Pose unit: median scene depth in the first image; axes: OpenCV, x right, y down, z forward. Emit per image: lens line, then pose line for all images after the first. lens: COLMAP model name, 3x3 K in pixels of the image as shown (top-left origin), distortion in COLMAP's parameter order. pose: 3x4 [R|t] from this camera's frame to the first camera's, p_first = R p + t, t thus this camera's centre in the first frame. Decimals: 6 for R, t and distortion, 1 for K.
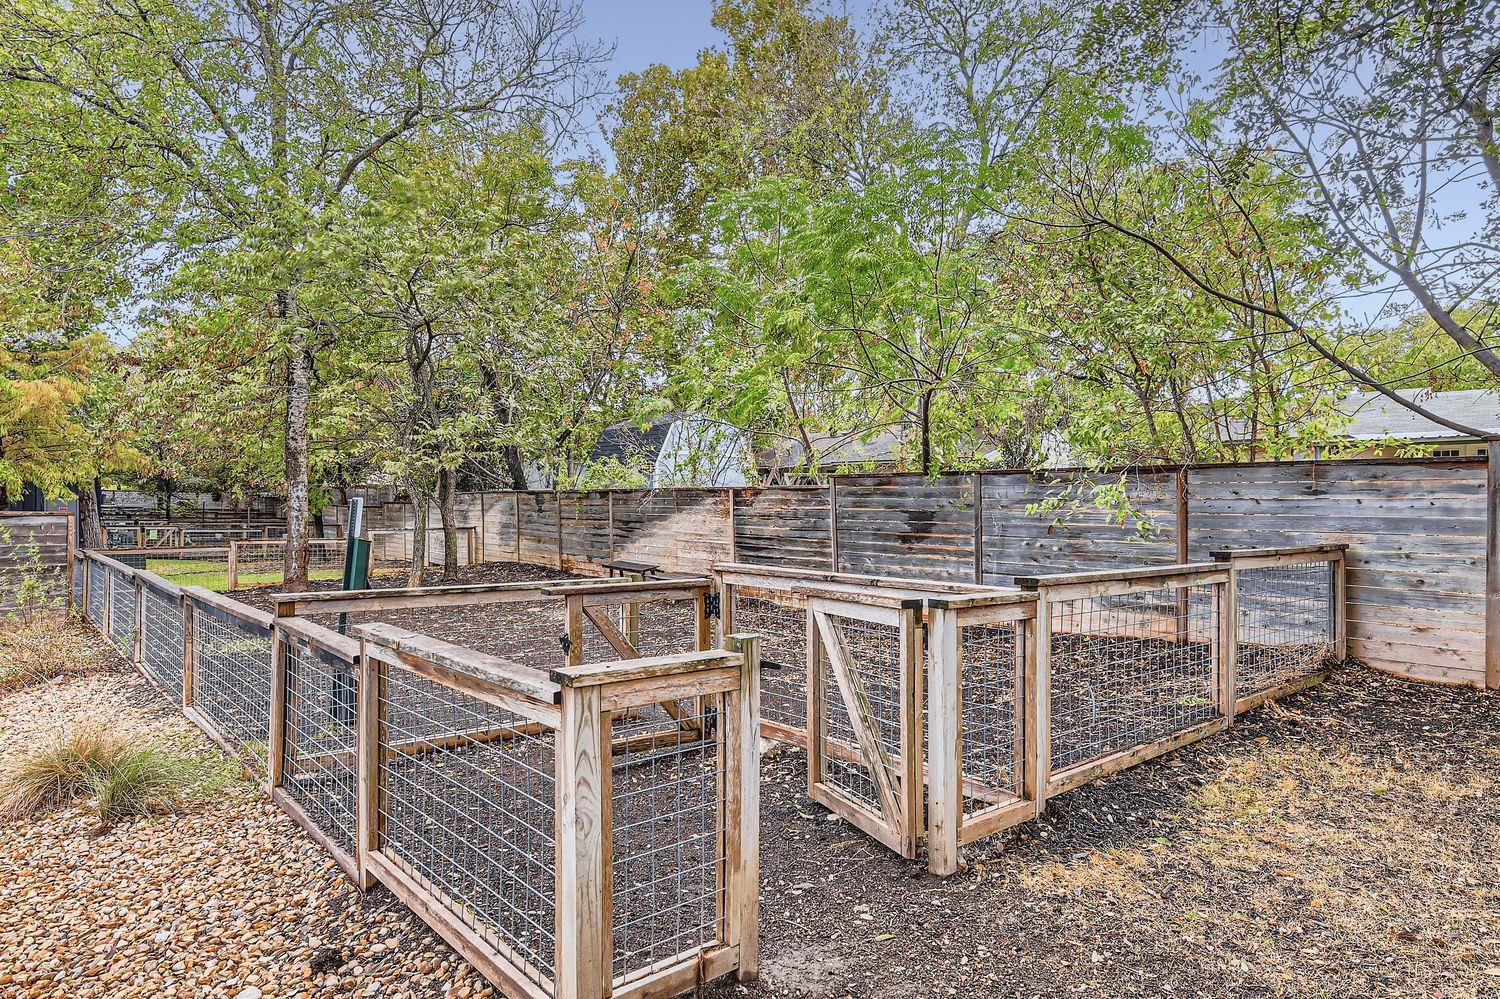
lens RADIAL K [[871.7, 0, 750.0], [0, 871.7, 499.5], [0, 0, 1]] dist [-0.001471, 0.001372]
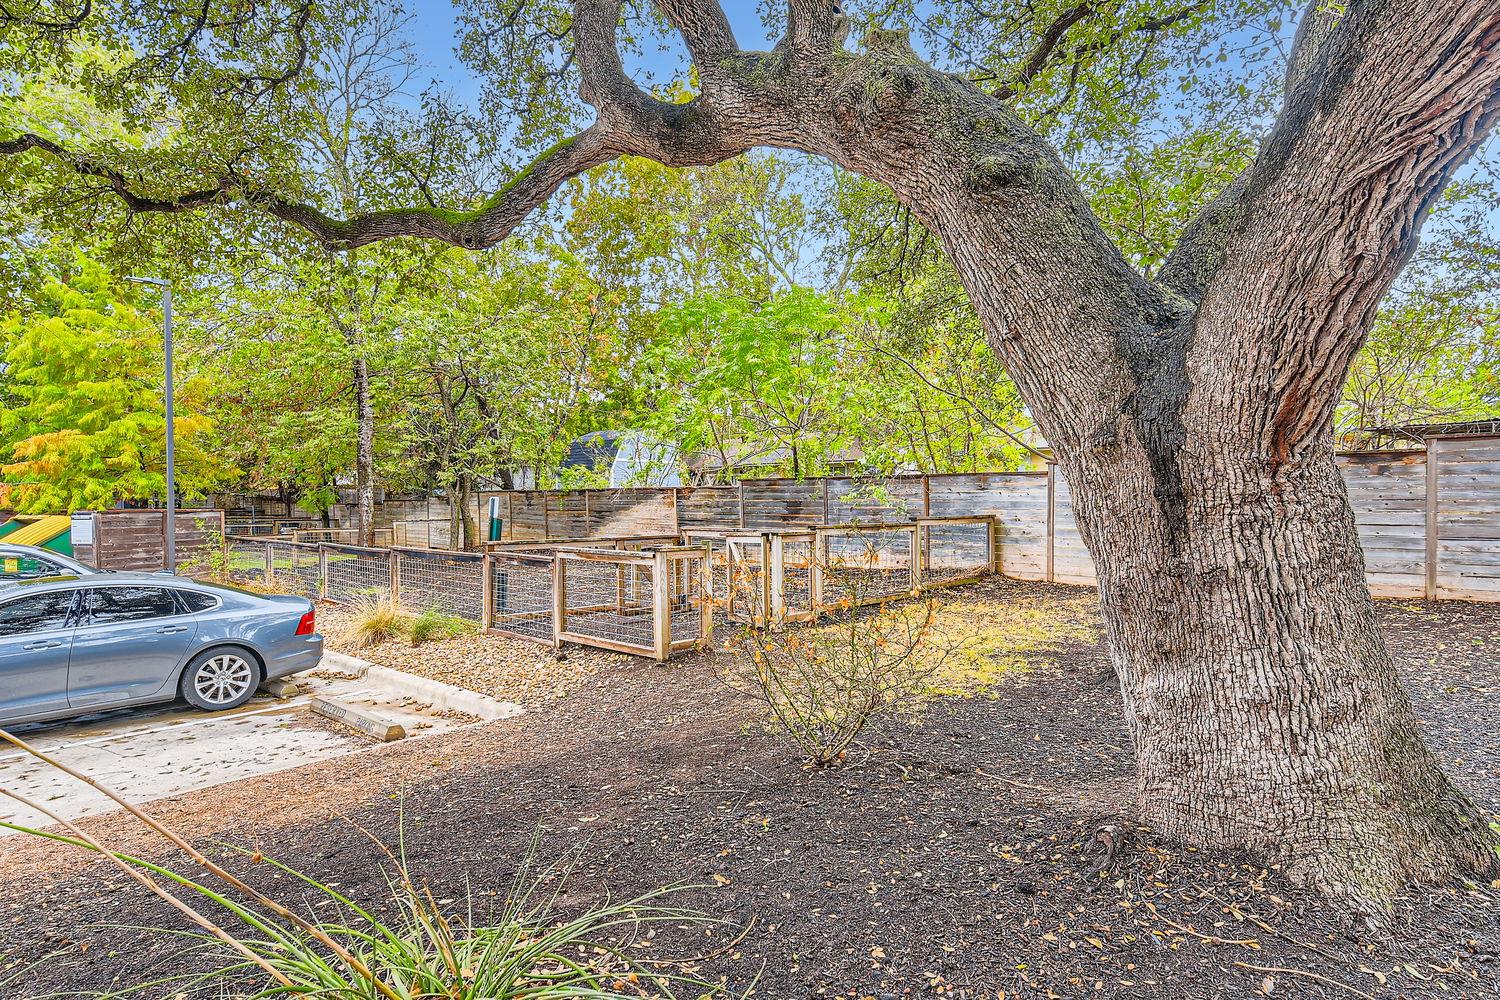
lens RADIAL K [[782.5, 0, 773.5], [0, 782.5, 492.7], [0, 0, 1]] dist [-0.000983, -0.000004]
pose [[0.991638, -0.010523, 0.128619, -0.035282], [0.010684, 0.999943, -0.000561, -0.002652], [-0.128606, 0.001931, 0.991694, -0.498245]]
